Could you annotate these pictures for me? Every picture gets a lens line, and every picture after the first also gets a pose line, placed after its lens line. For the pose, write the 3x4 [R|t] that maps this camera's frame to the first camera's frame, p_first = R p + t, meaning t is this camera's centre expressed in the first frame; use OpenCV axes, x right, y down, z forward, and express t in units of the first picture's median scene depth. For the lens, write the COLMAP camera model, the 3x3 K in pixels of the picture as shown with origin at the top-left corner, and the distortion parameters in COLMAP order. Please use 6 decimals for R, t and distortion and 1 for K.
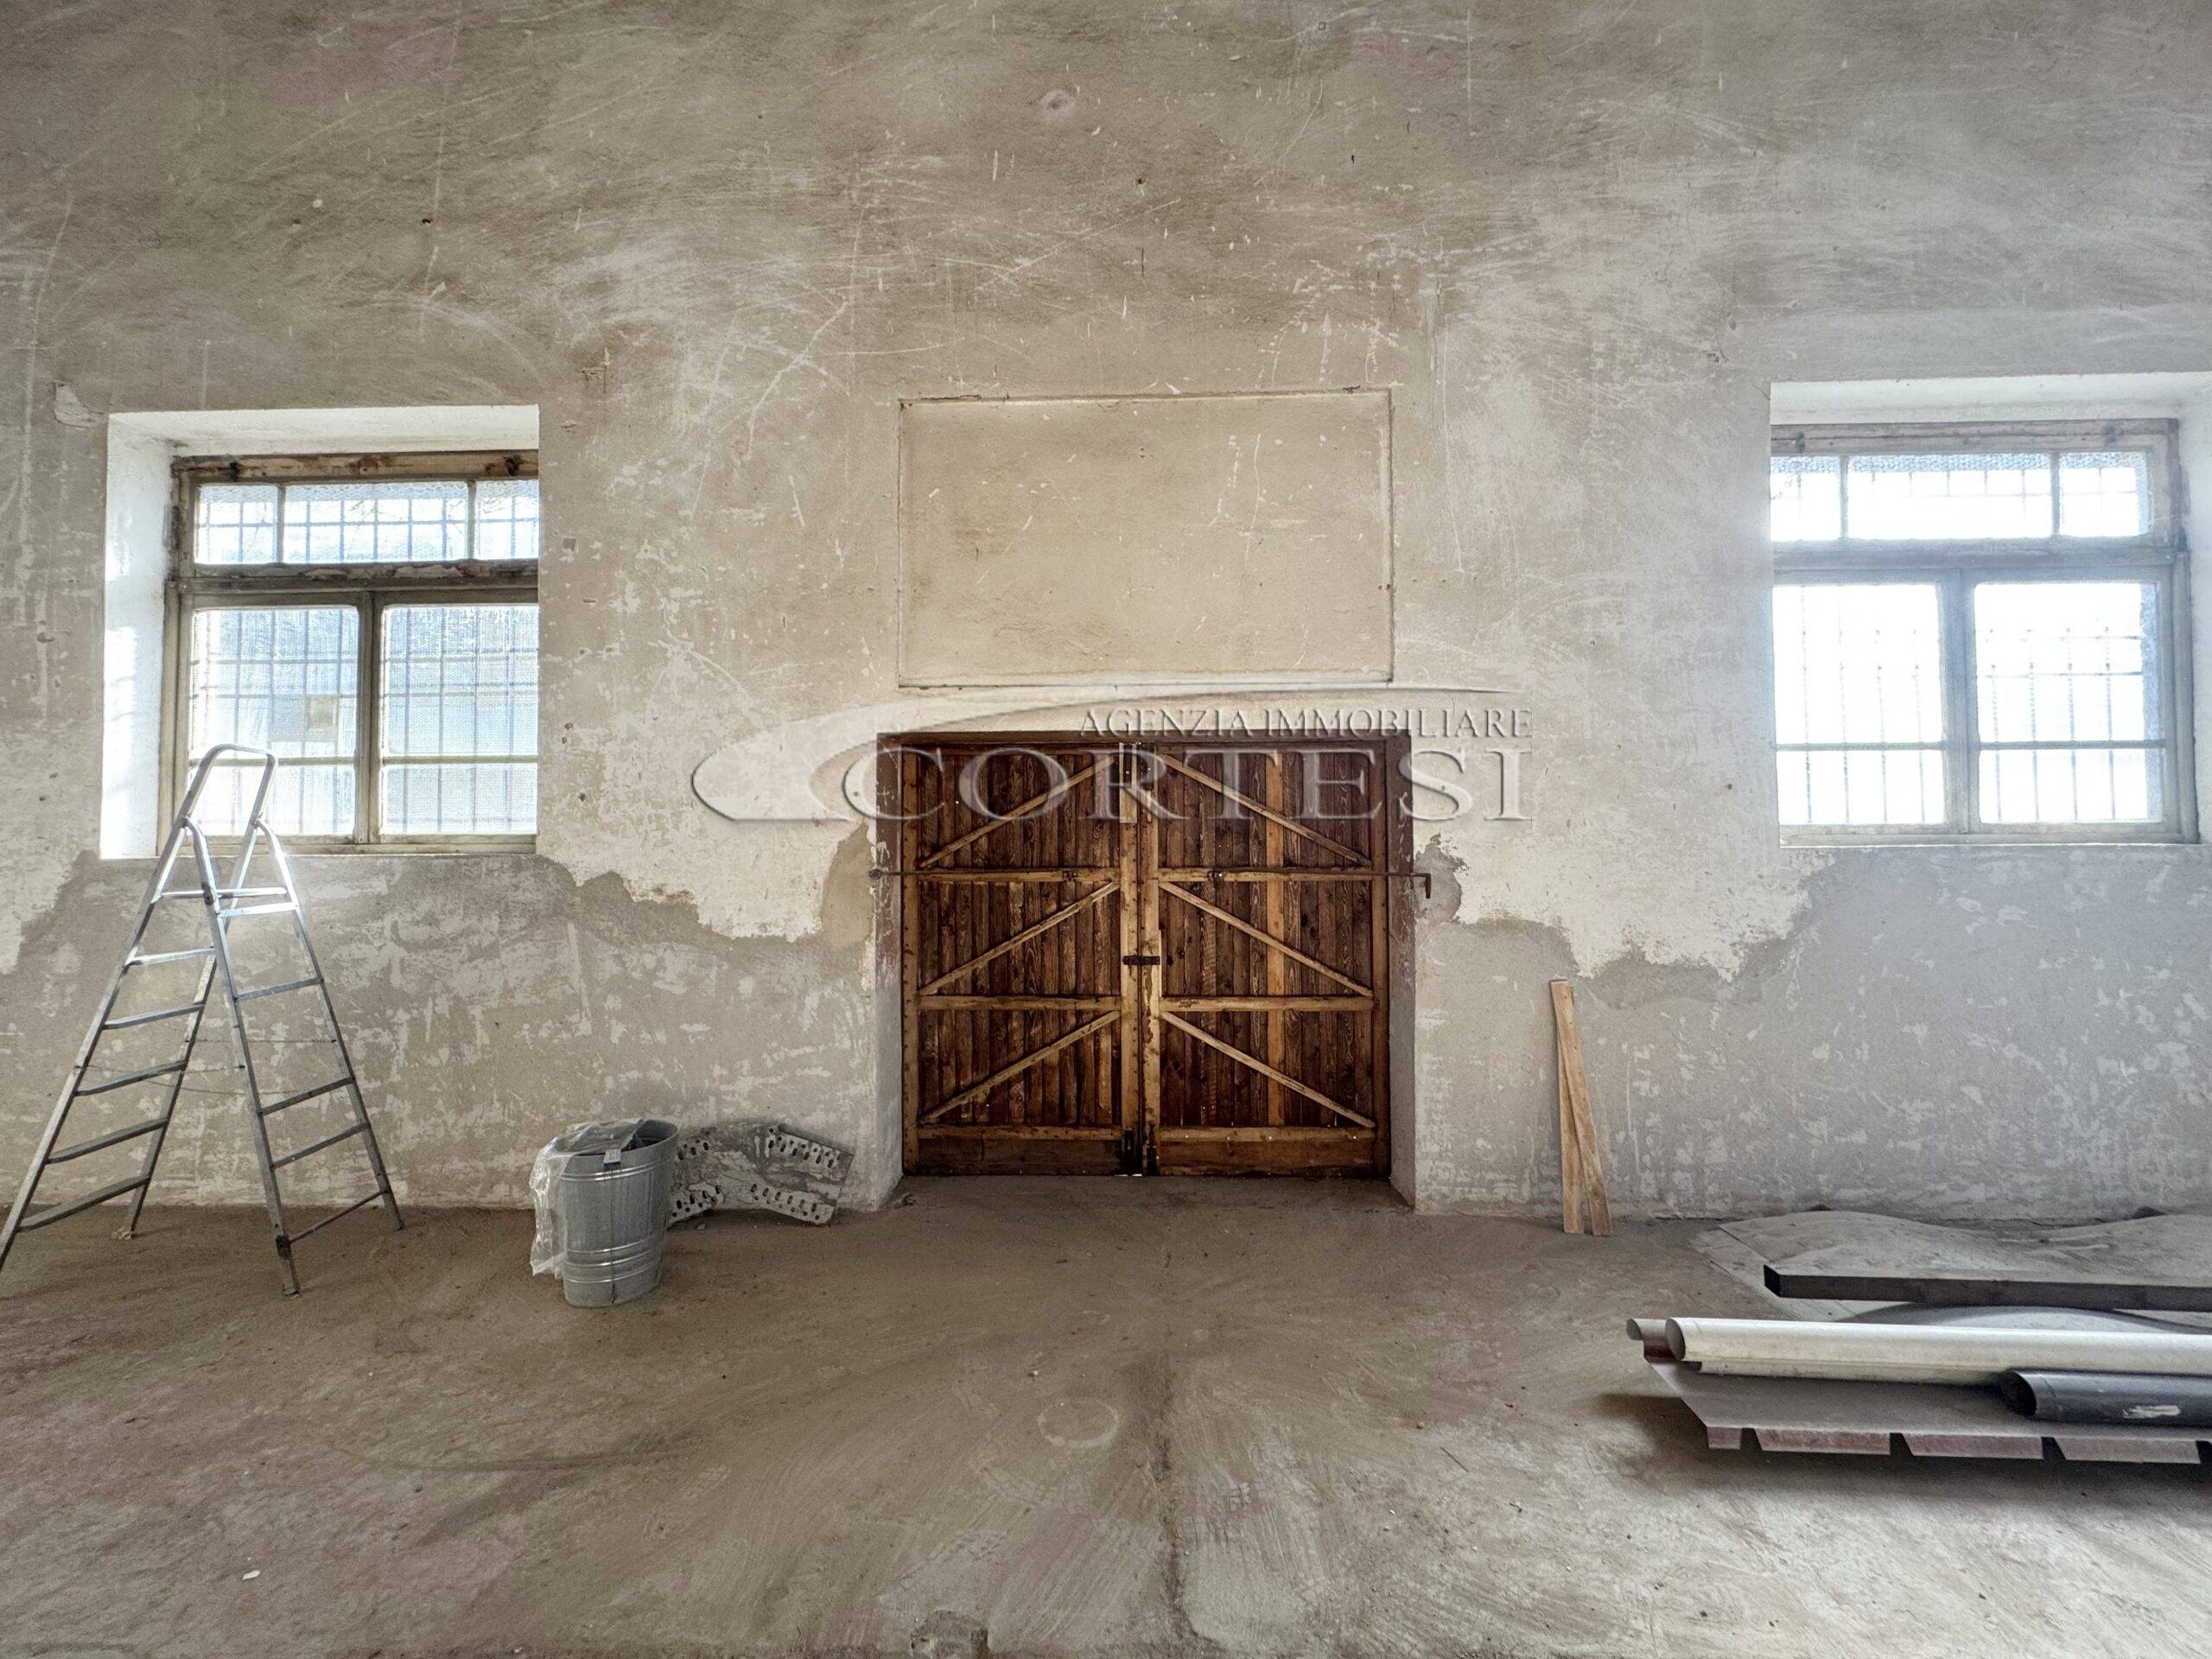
lens RADIAL K [[889.8, 0, 1099.0], [0, 889.8, 825.8], [0, 0, 1]] dist [-0.003276, 0.000610]
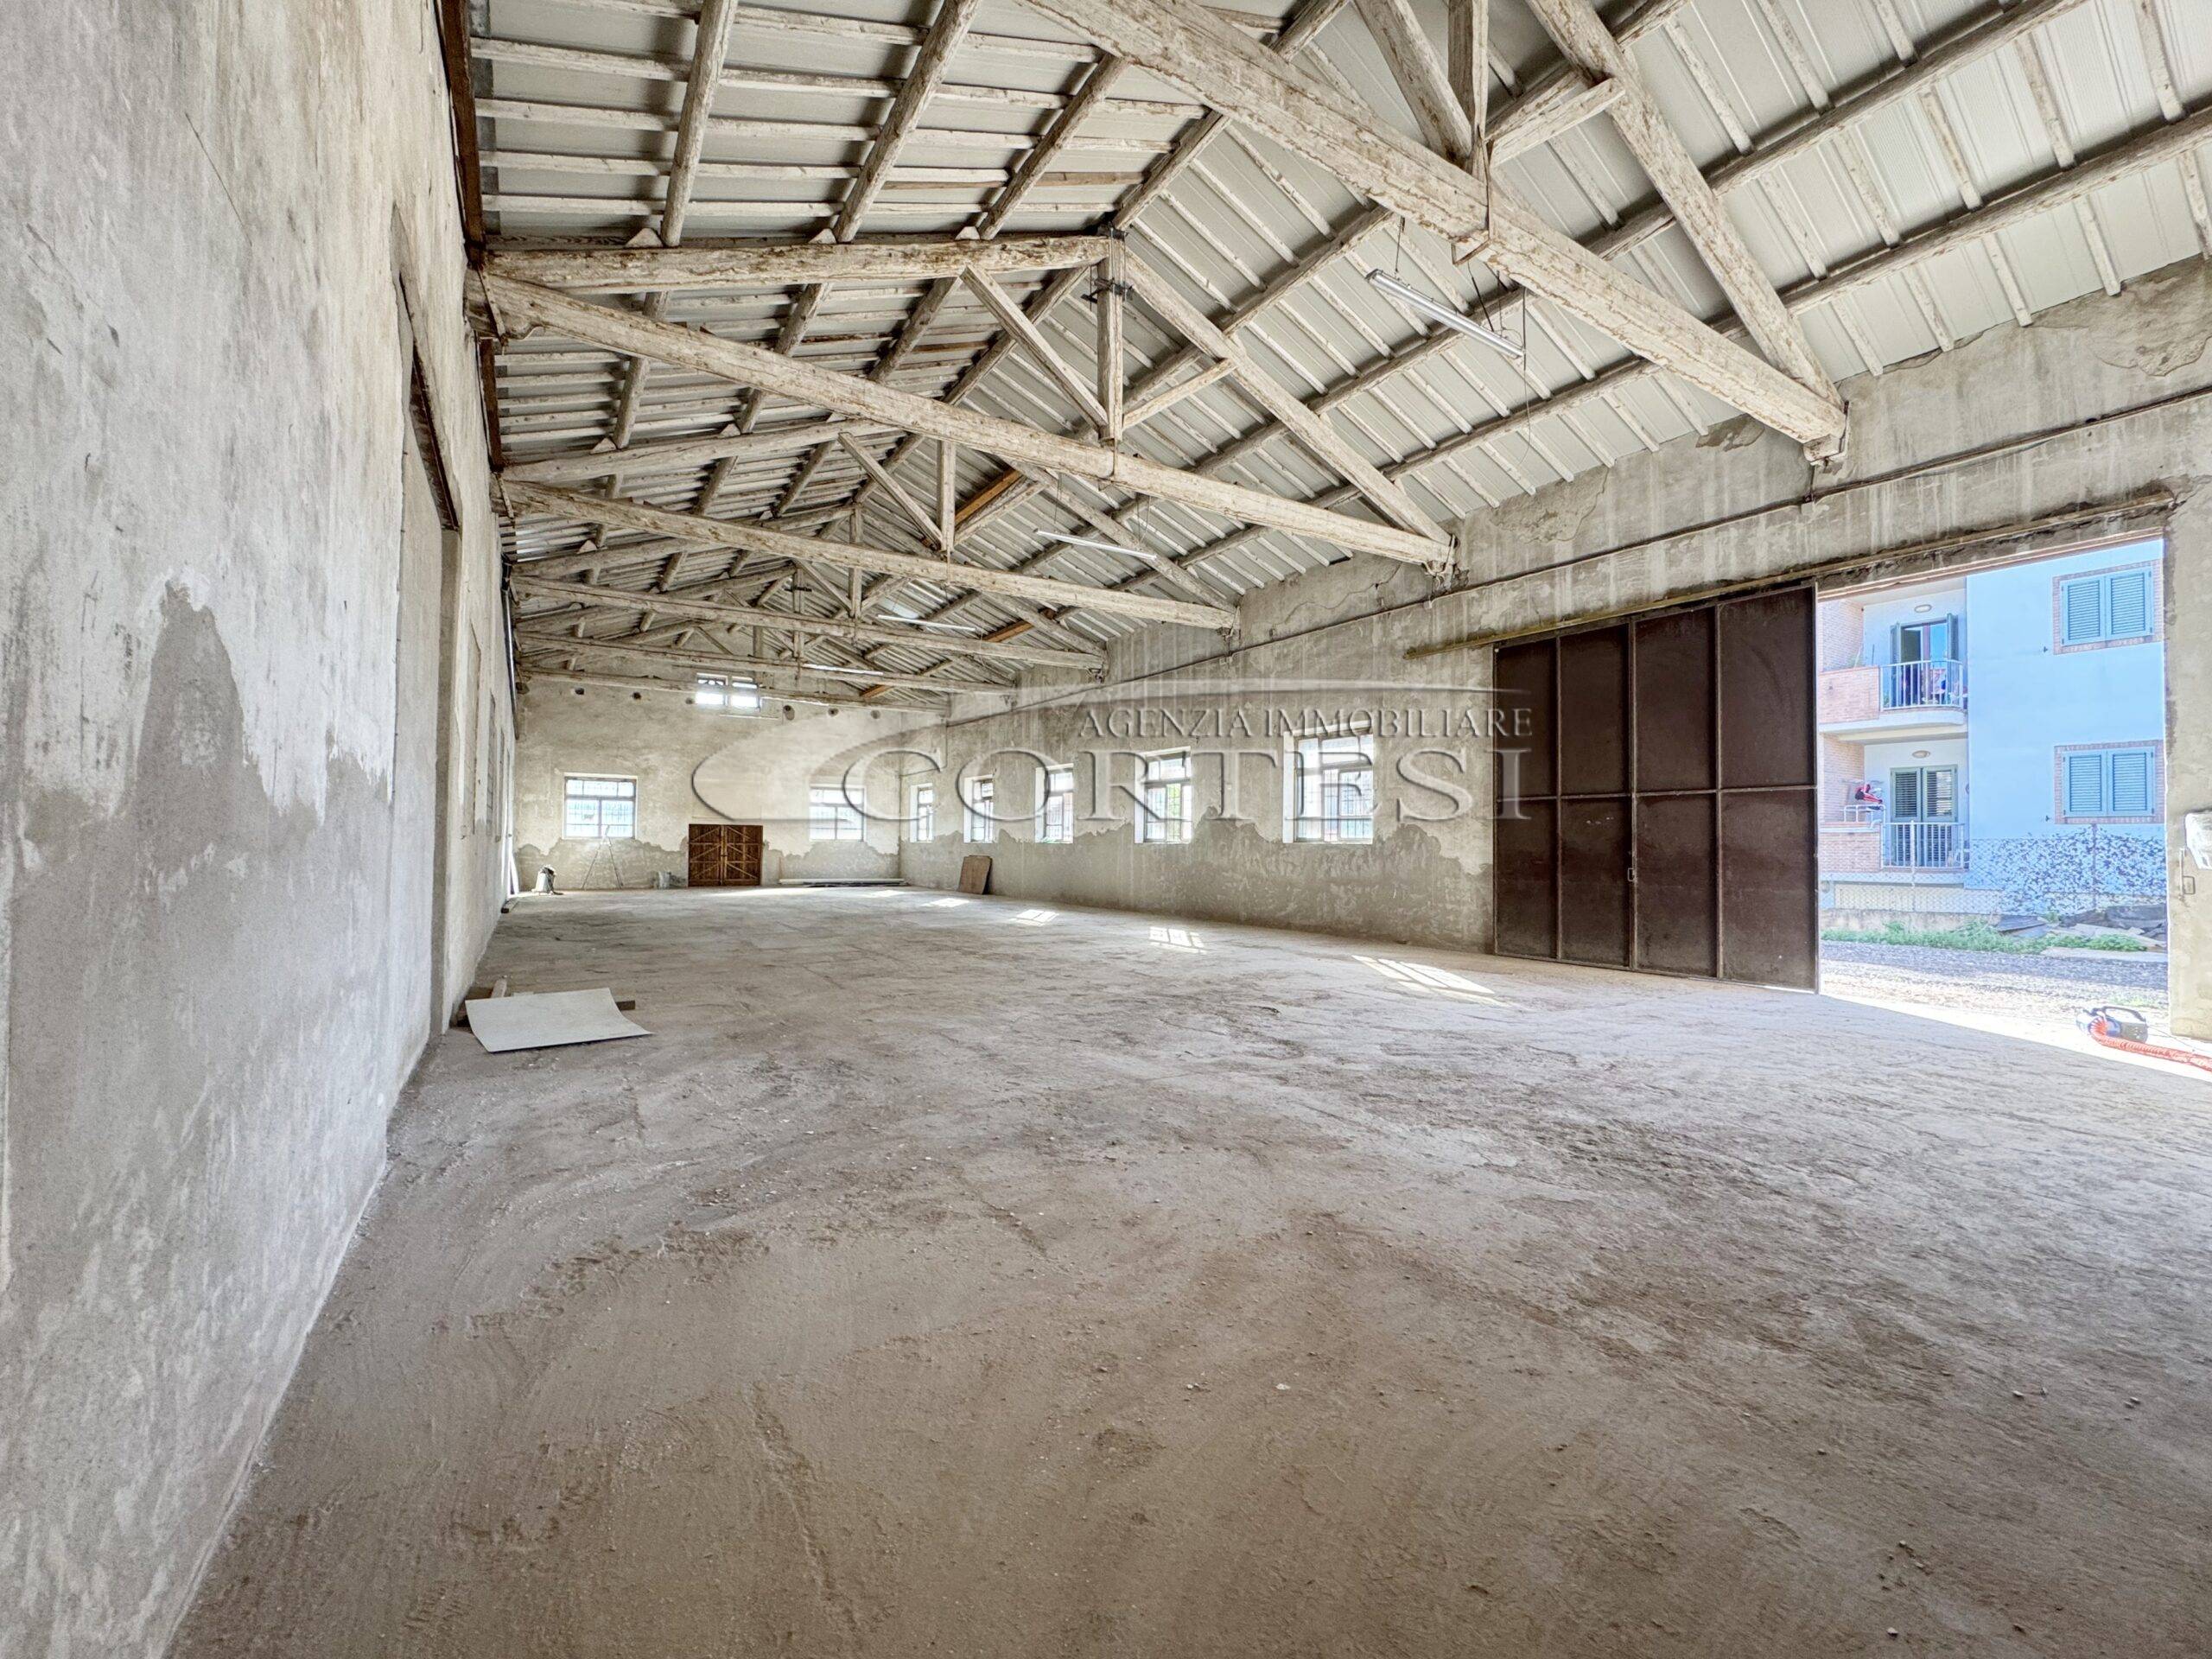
lens RADIAL K [[889.7, 0, 1104.7], [0, 889.7, 826.1], [0, 0, 1]] dist [-0.002804, 0.000598]
pose [[0.834691, 0.024090, 0.550191, -1.426027], [-0.026698, 0.999638, -0.003266, -0.150333], [-0.550071, -0.011963, 0.835032, -7.083873]]
